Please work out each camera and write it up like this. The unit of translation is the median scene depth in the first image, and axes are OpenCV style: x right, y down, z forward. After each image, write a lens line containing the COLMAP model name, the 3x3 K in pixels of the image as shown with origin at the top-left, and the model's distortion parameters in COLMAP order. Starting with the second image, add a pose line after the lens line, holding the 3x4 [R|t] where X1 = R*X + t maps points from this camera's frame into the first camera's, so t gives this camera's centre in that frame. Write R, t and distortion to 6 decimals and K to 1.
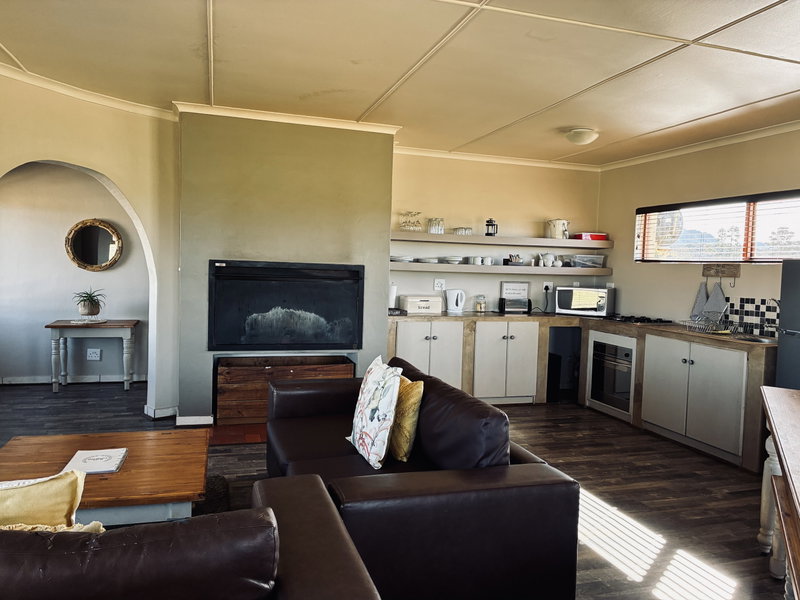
lens RADIAL K [[604.7, 0, 399.9], [0, 604.7, 301.3], [0, 0, 1]] dist [0.024315, -0.030311]
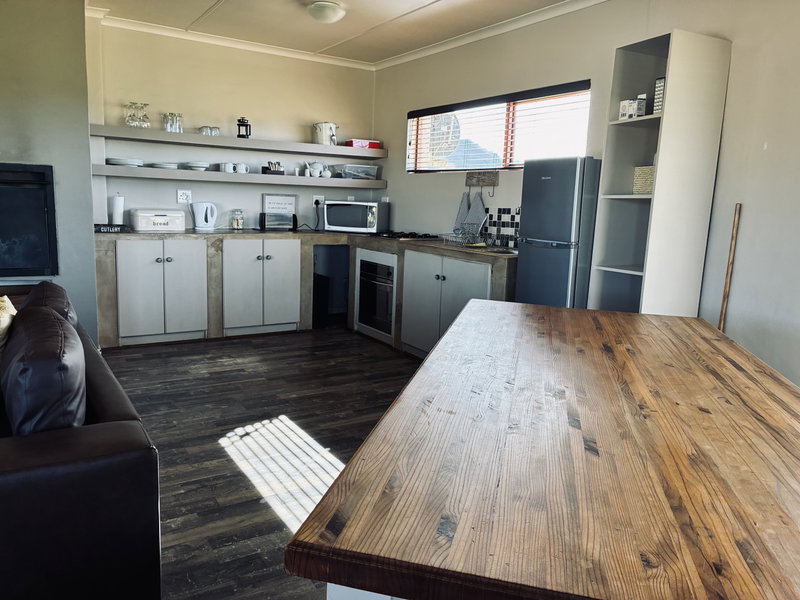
lens RADIAL K [[604.7, 0, 397.5], [0, 604.7, 306.5], [0, 0, 1]] dist [0.024315, -0.030311]
pose [[0.967521, -0.040790, 0.249480, 0.163484], [0.009229, 0.991937, 0.126392, 0.023921], [-0.252624, -0.119984, 0.960096, 0.121322]]
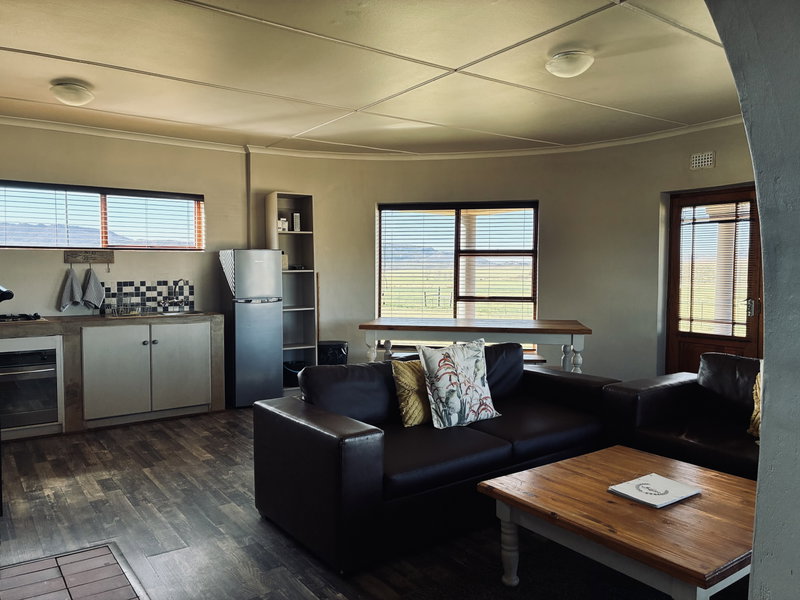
lens RADIAL K [[604.7, 0, 401.6], [0, 604.7, 297.6], [0, 0, 1]] dist [0.024315, -0.030311]
pose [[-0.332118, -0.076413, 0.940138, -0.607293], [0.046180, 0.994201, 0.097121, -0.056775], [-0.942107, 0.075671, -0.326663, 0.828962]]
